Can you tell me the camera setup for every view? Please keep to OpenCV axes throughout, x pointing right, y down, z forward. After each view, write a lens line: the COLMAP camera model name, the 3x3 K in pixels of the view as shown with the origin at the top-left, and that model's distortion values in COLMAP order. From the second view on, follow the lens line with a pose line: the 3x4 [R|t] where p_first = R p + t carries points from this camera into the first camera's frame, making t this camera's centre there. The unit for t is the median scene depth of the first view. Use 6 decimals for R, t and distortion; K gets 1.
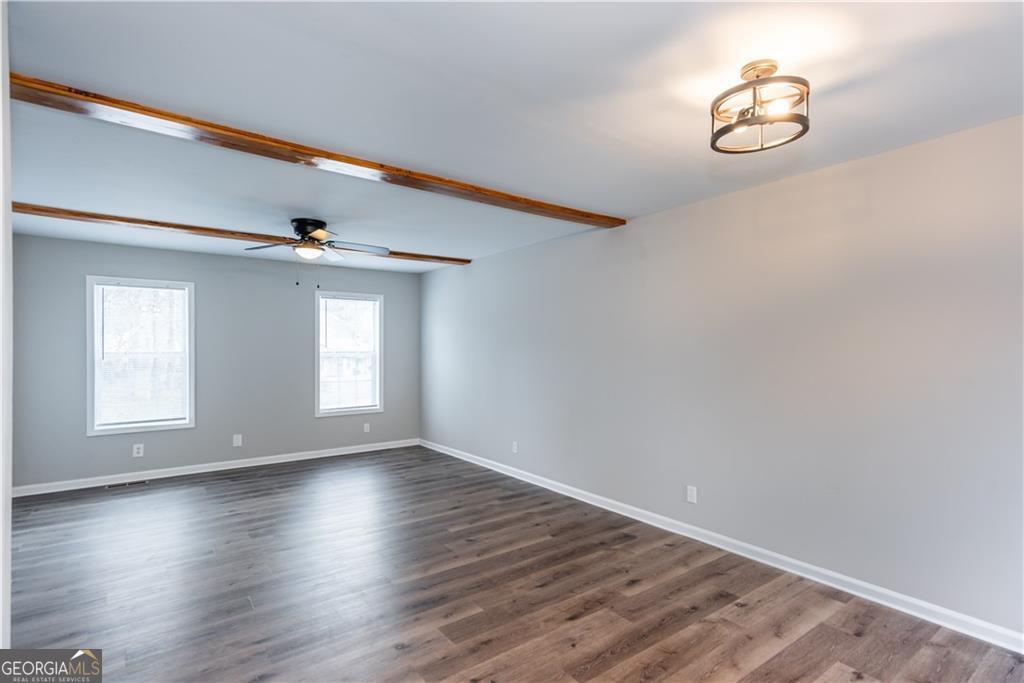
lens RADIAL K [[501.4, 0, 512.8], [0, 501.4, 345.1], [0, 0, 1]] dist [0.022902, 0.000548]
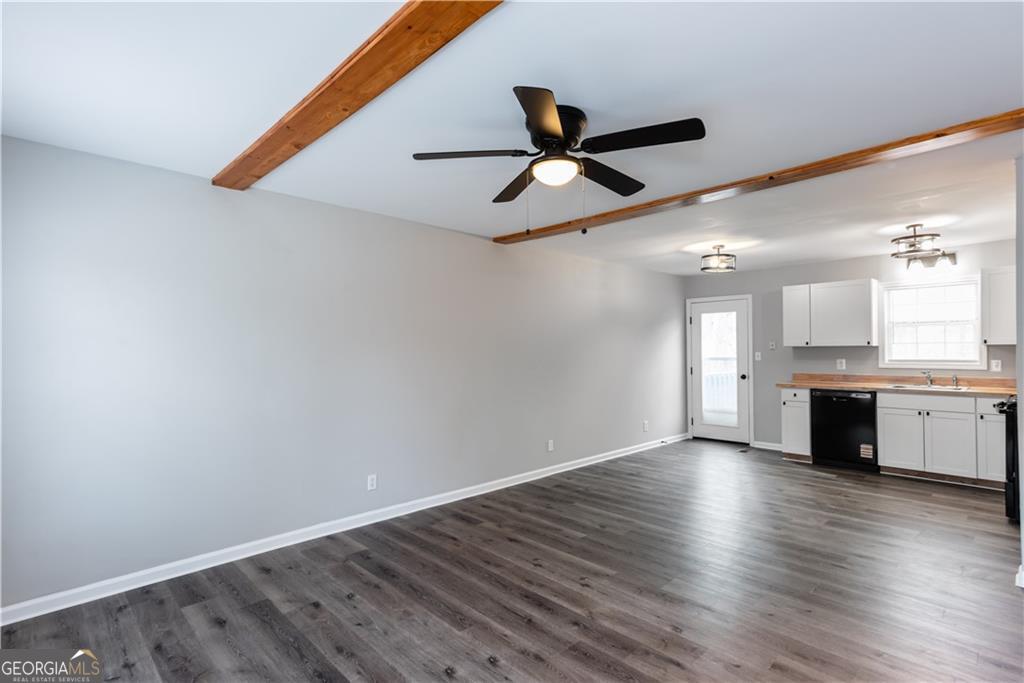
lens RADIAL K [[501.4, 0, 505.4], [0, 501.4, 347.2], [0, 0, 1]] dist [0.022902, 0.000548]
pose [[-0.122203, 0.008156, 0.992472, -0.970244], [0.000218, 0.999966, -0.008191, 0.015396], [-0.992505, -0.000784, -0.122200, 1.158060]]
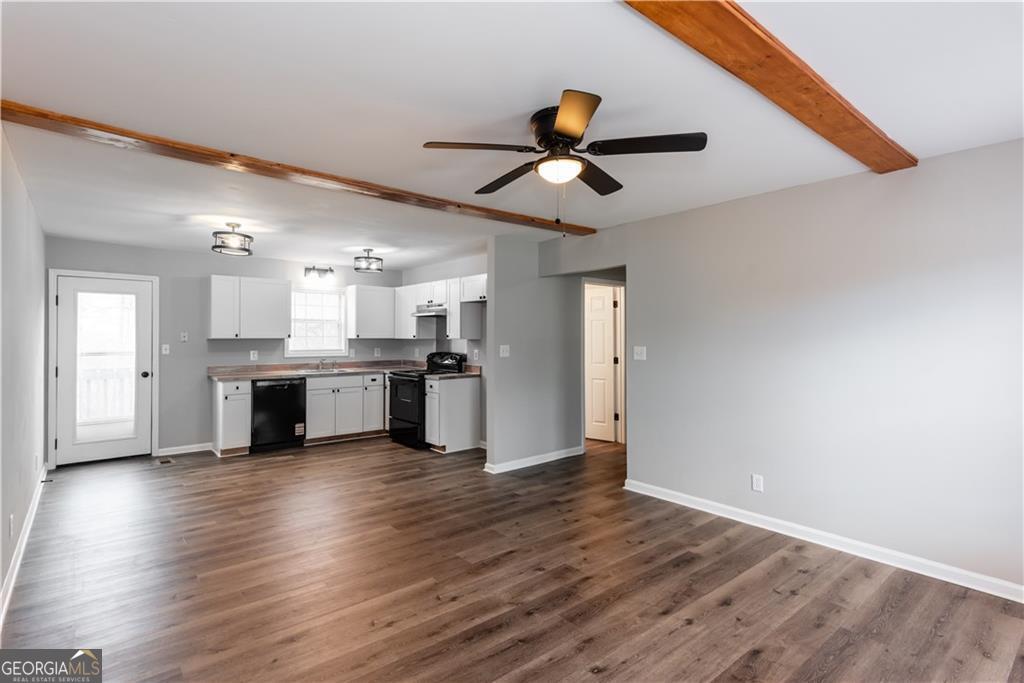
lens RADIAL K [[501.4, 0, 503.9], [0, 501.4, 336.4], [0, 0, 1]] dist [0.022902, 0.000548]
pose [[-0.998937, 0.000917, -0.046093, -0.317167], [0.001401, 0.999944, -0.010470, 0.011717], [0.046080, -0.010523, -0.998882, 1.615069]]
